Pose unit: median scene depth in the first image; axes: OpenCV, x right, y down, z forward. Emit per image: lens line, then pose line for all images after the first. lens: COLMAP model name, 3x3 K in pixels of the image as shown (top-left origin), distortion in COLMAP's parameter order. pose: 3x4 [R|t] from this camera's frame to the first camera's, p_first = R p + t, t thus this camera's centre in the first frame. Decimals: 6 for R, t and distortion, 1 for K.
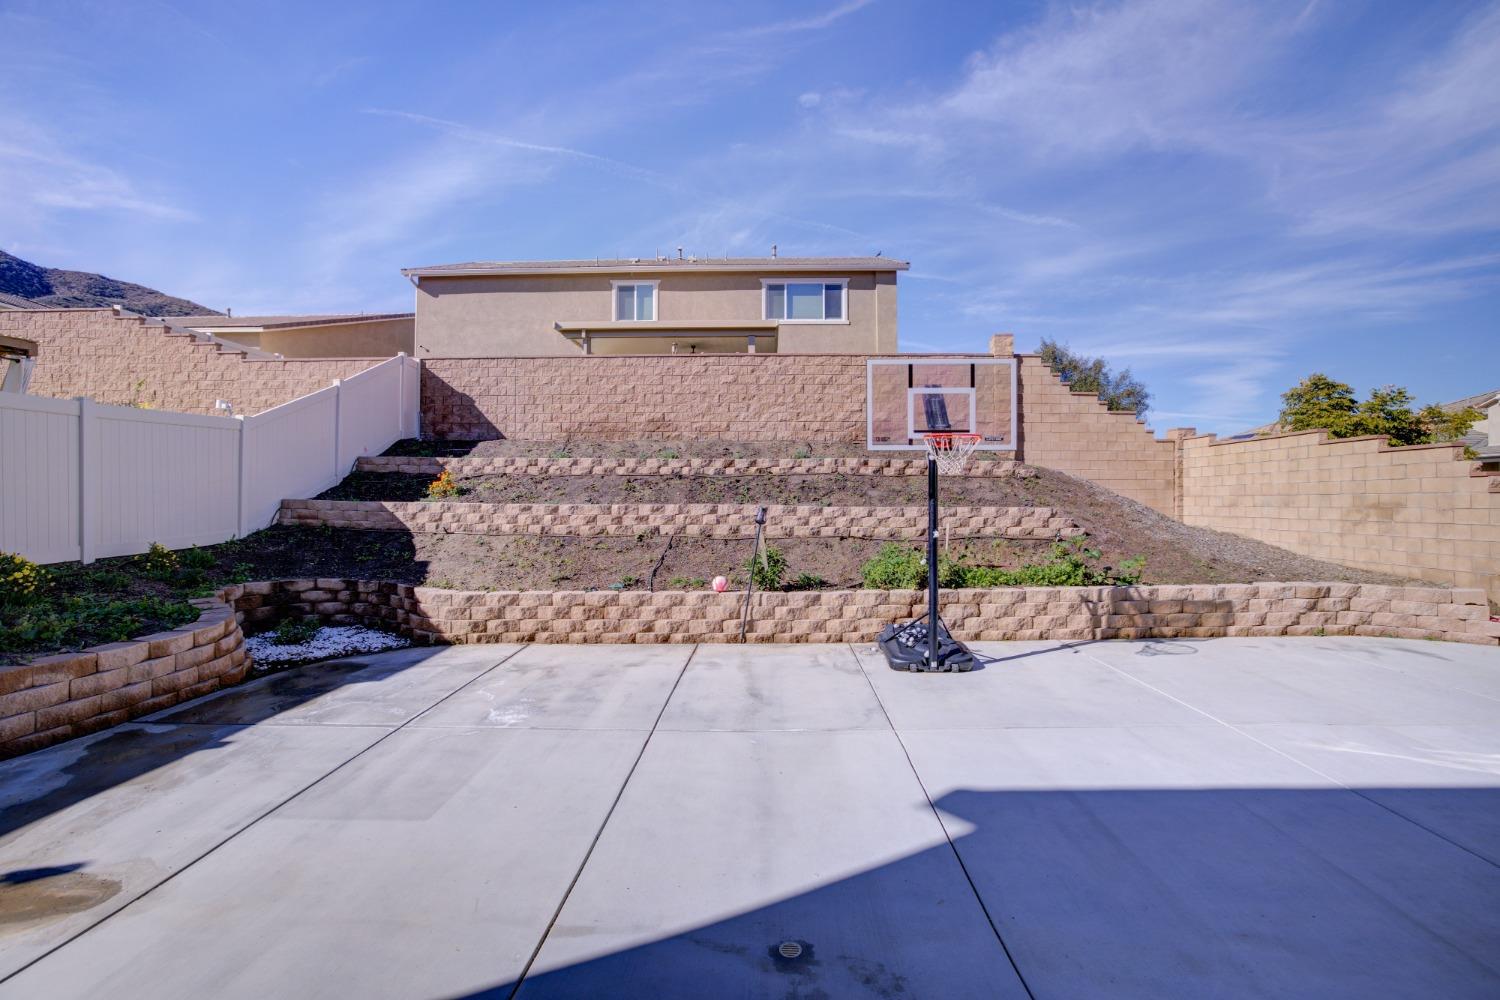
lens RADIAL K [[647.7, 0, 756.1], [0, 647.7, 500.9], [0, 0, 1]] dist [-0.038771, 0.008107]
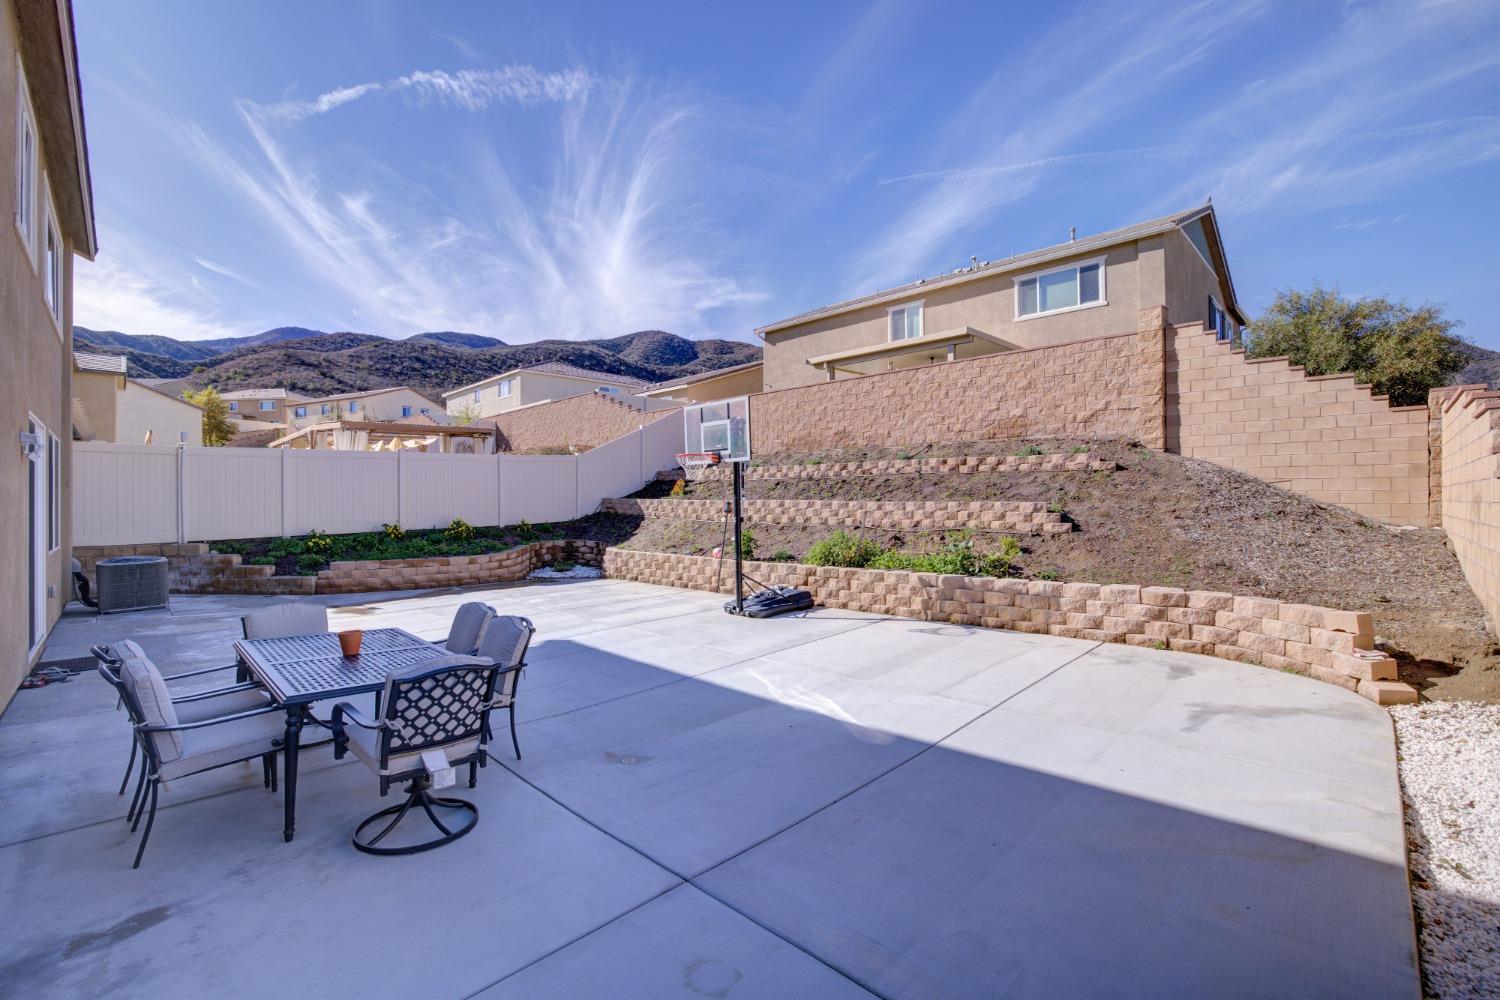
lens RADIAL K [[647.7, 0, 749.3], [0, 647.7, 496.2], [0, 0, 1]] dist [-0.038771, 0.008107]
pose [[0.718116, -0.006811, -0.695890, 0.813061], [0.004009, 0.999976, -0.005650, 0.004881], [0.695912, 0.001267, 0.718126, -0.015719]]
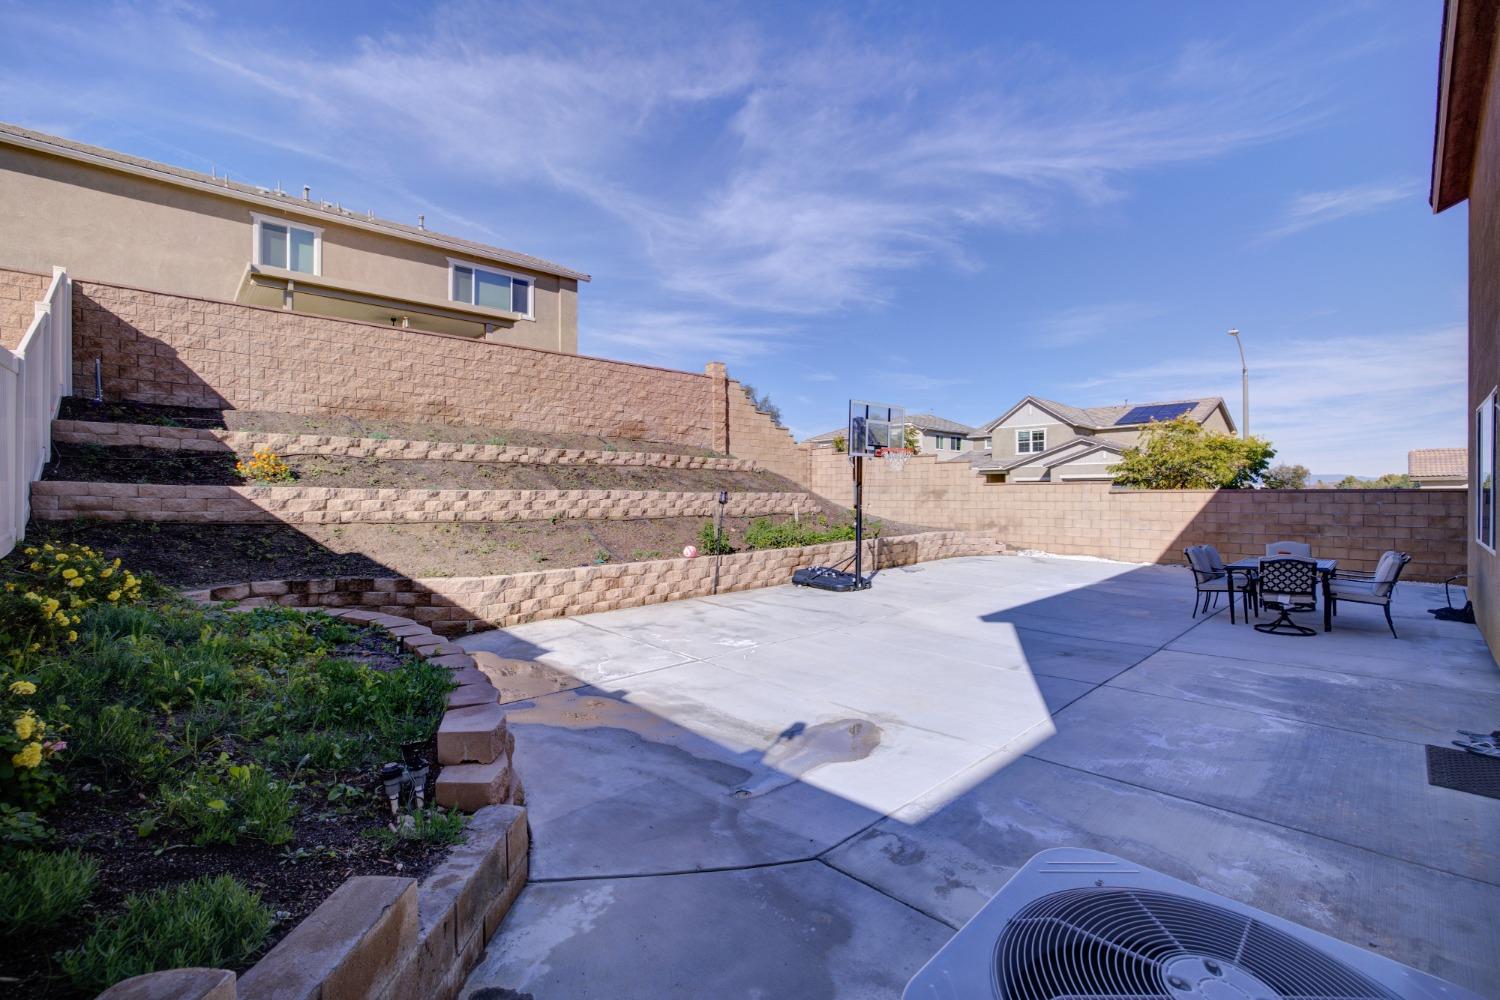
lens RADIAL K [[647.7, 0, 757.2], [0, 647.7, 501.5], [0, 0, 1]] dist [-0.038771, 0.008107]
pose [[0.708623, -0.009292, 0.705526, -0.677837], [-0.001172, 0.999896, 0.014346, 0.008199], [-0.705586, -0.010993, 0.708539, 0.001709]]
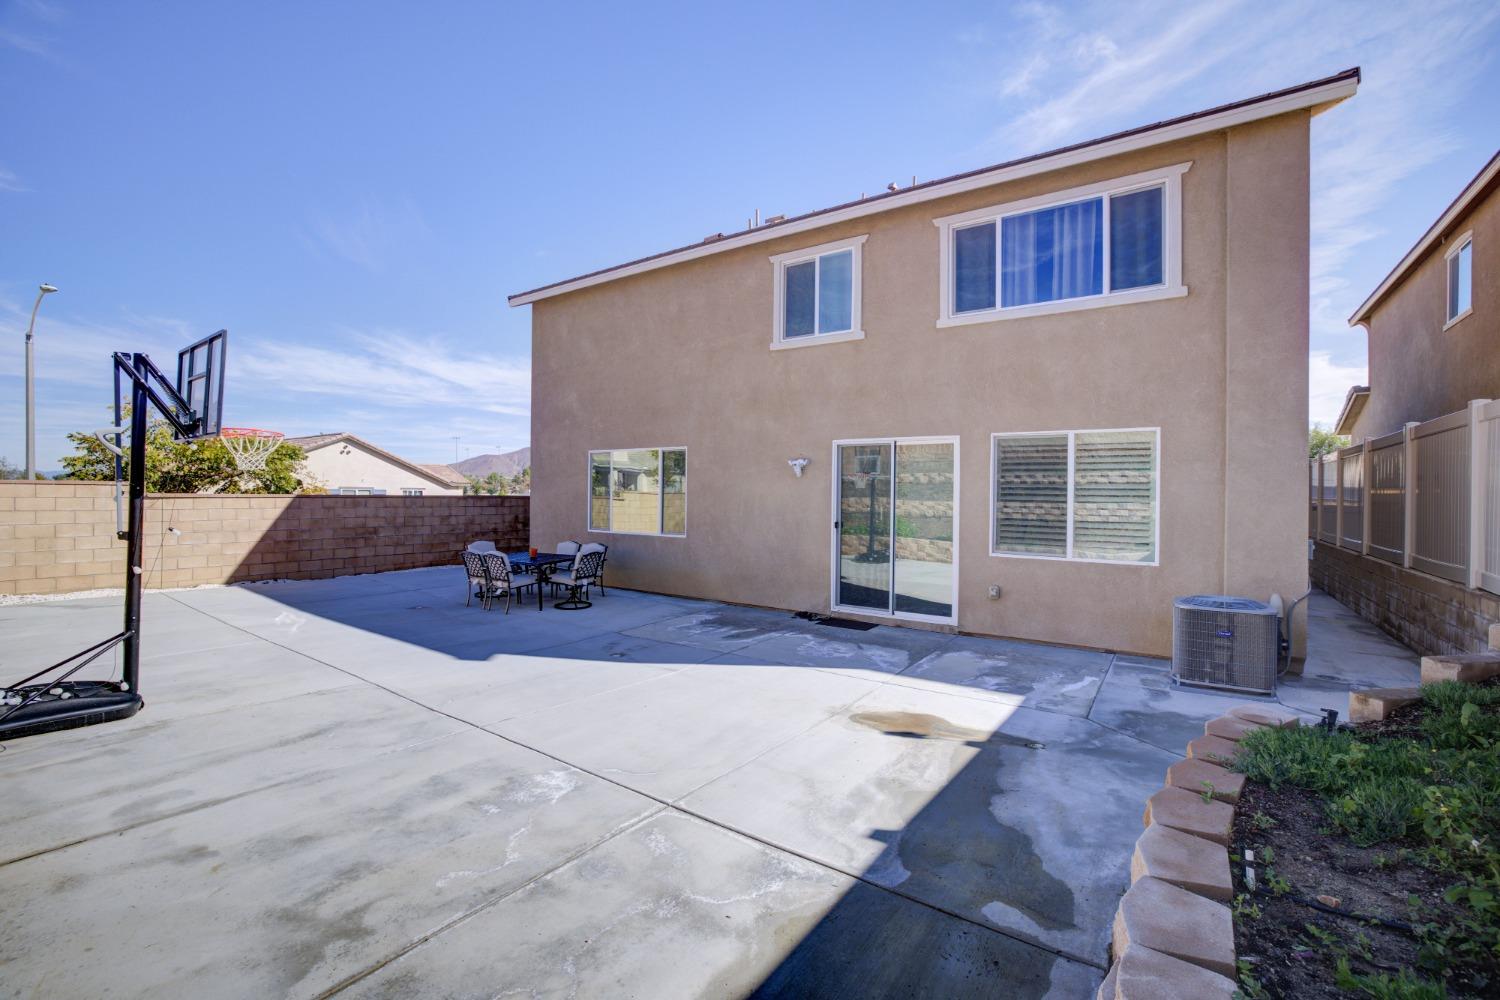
lens RADIAL K [[647.7, 0, 761.4], [0, 647.7, 496.5], [0, 0, 1]] dist [-0.038771, 0.008107]
pose [[-0.840439, -0.009986, 0.541814, -0.514679], [-0.012030, 0.999928, -0.000231, -0.005158], [-0.541773, -0.006712, -0.840498, 0.771198]]
